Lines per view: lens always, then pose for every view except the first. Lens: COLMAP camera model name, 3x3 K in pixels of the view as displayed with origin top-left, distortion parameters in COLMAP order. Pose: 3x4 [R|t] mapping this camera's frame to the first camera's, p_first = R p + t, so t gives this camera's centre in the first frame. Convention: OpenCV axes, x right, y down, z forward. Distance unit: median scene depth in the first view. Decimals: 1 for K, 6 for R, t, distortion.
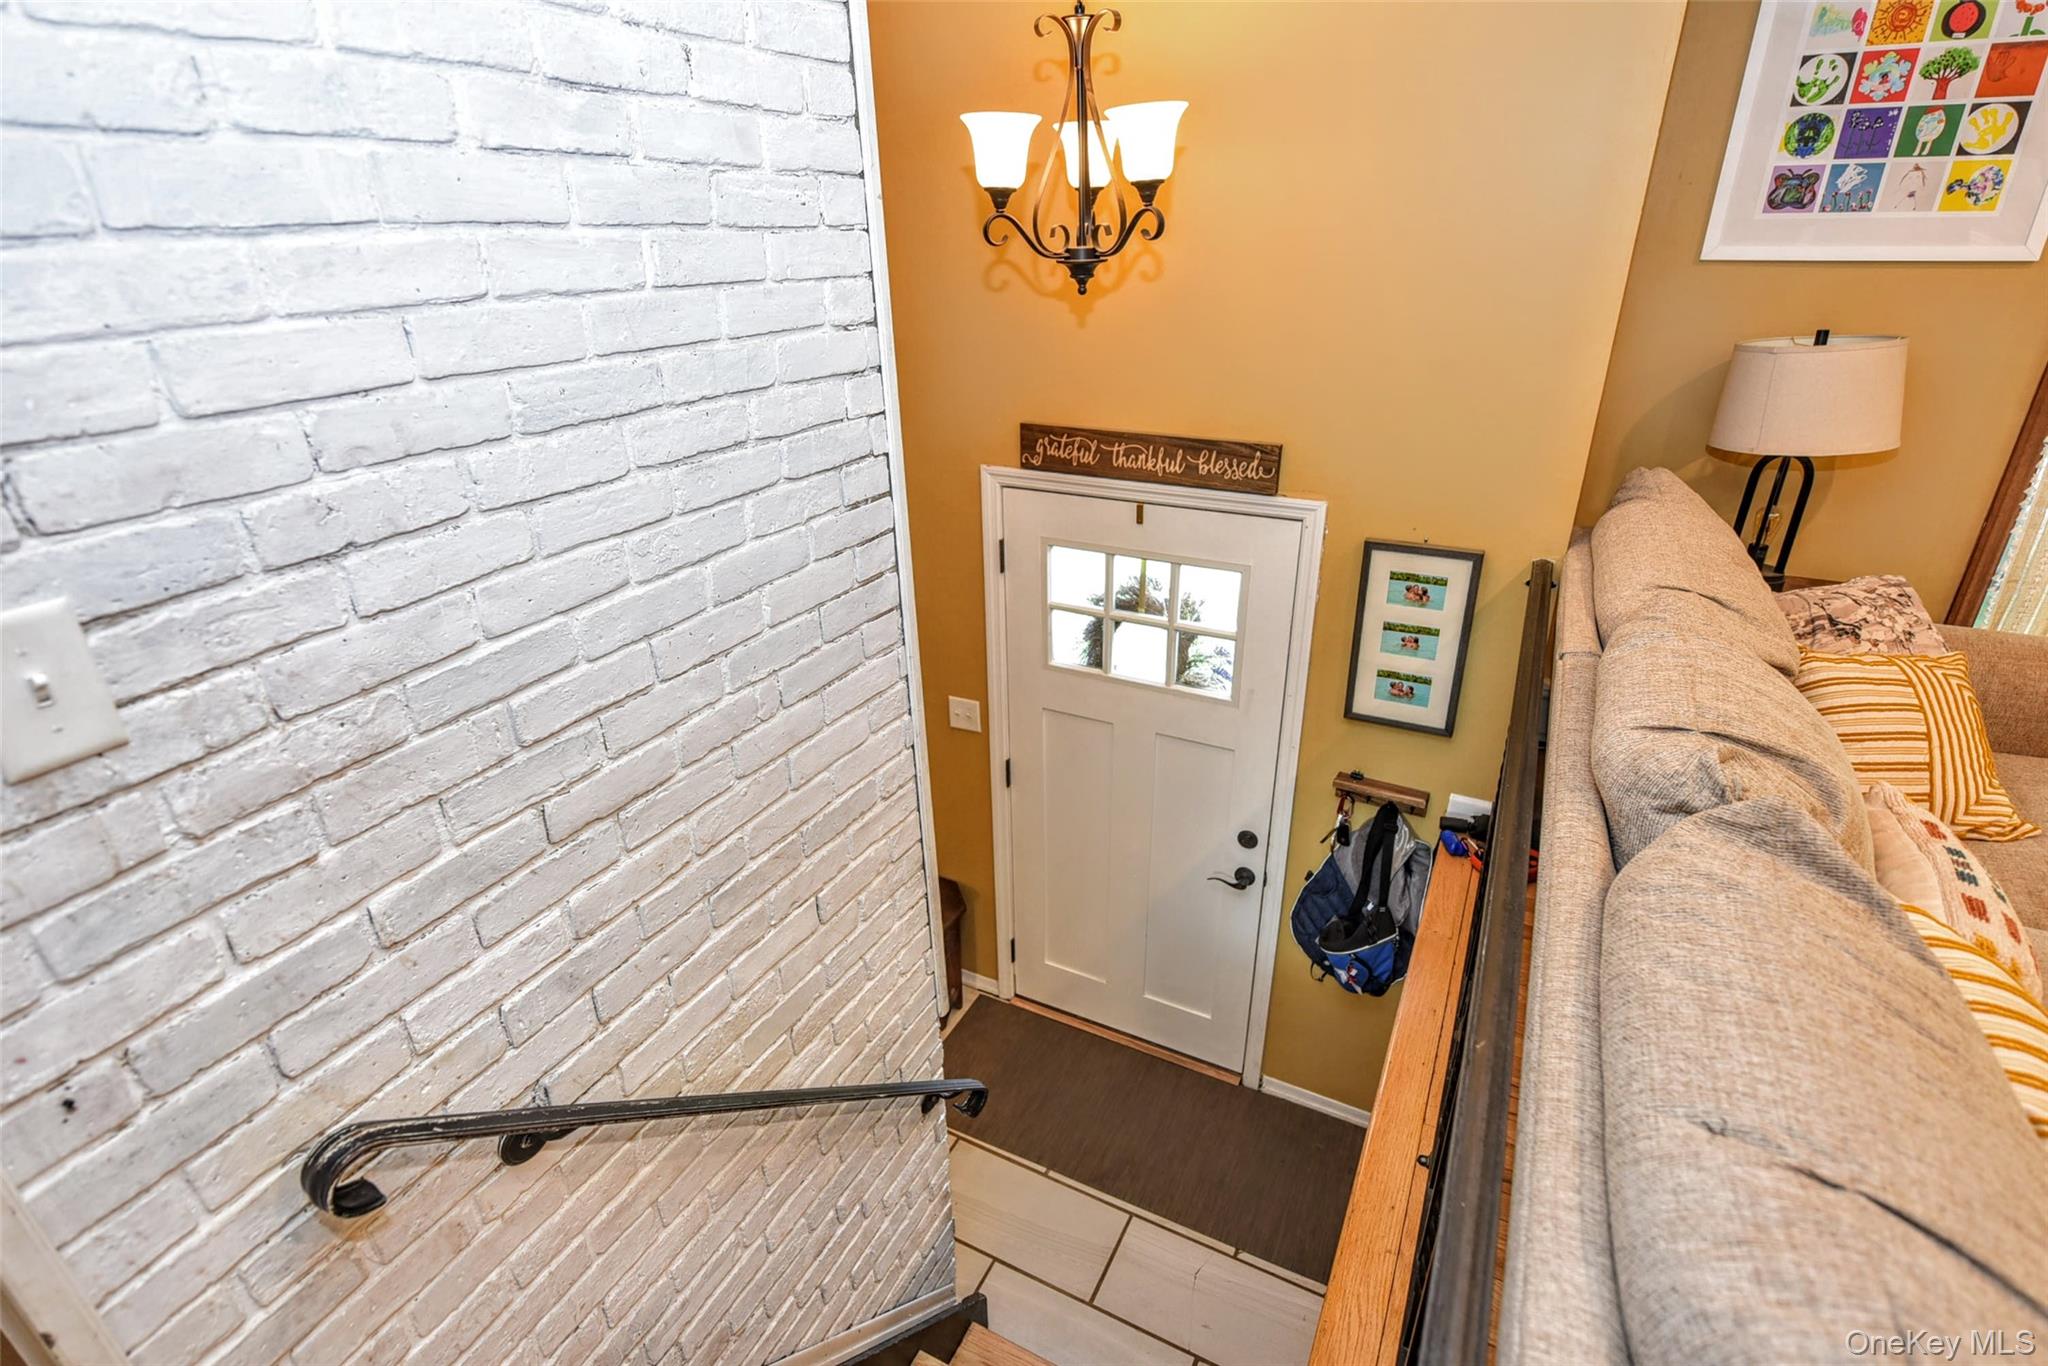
lens RADIAL K [[994.4, 0, 1024.0], [0, 994.4, 683.0], [0, 0, 1]] dist [-0.001826, -0.002219]
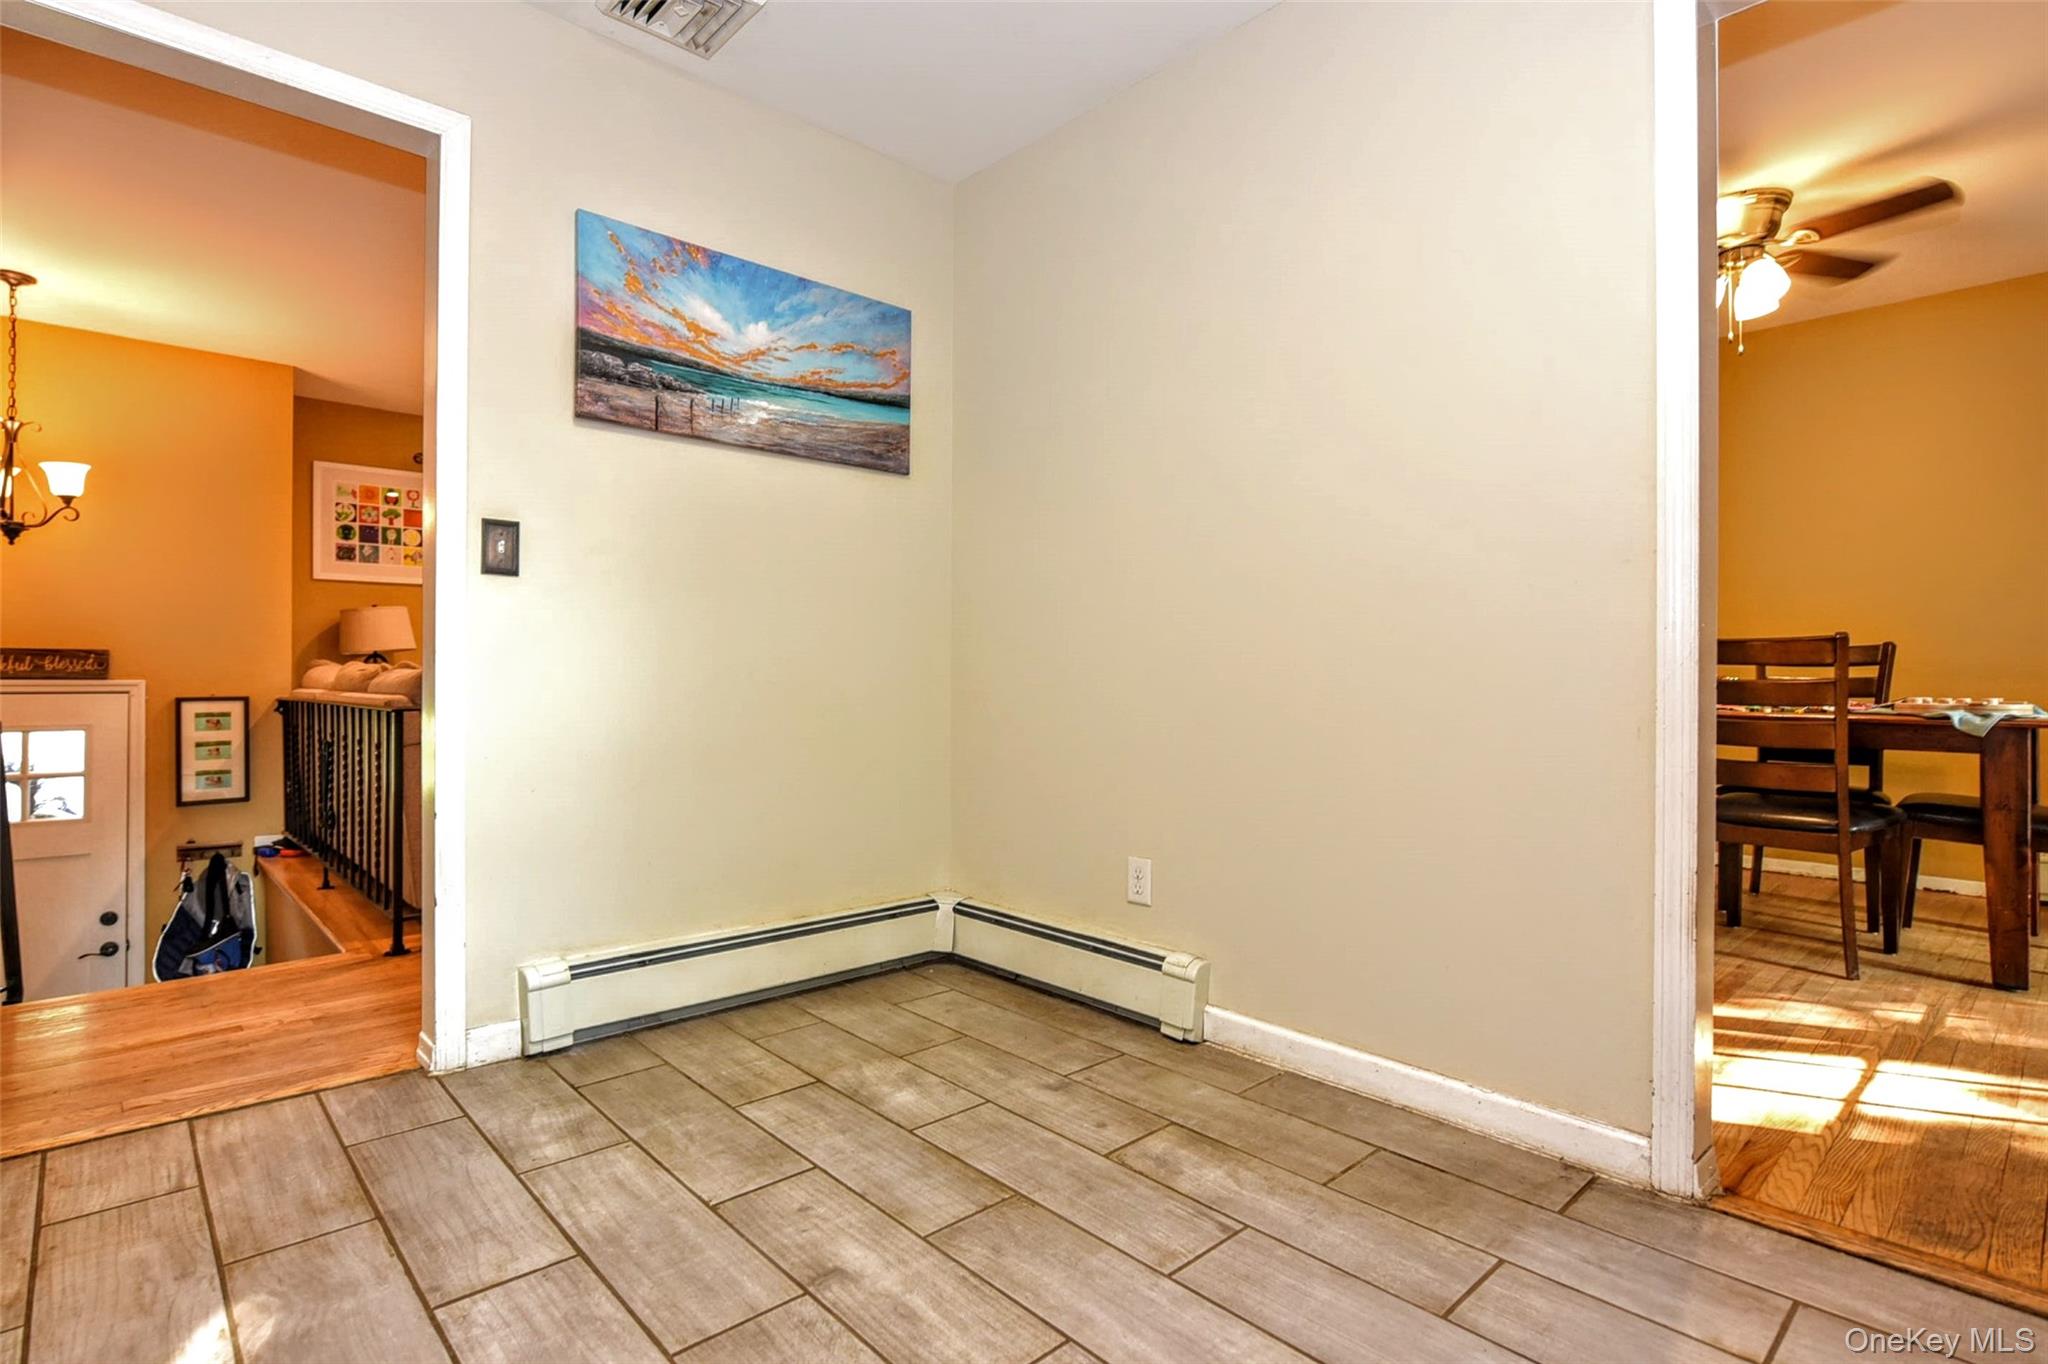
lens RADIAL K [[1018.9, 0, 981.3], [0, 1018.9, 674.8], [0, 0, 1]] dist [-0.006106, -0.000717]
pose [[0.366425, 0.017051, 0.930291, -0.839279], [0.382131, 0.908861, -0.167173, 0.686873], [-0.848356, 0.416750, 0.326514, -0.872157]]
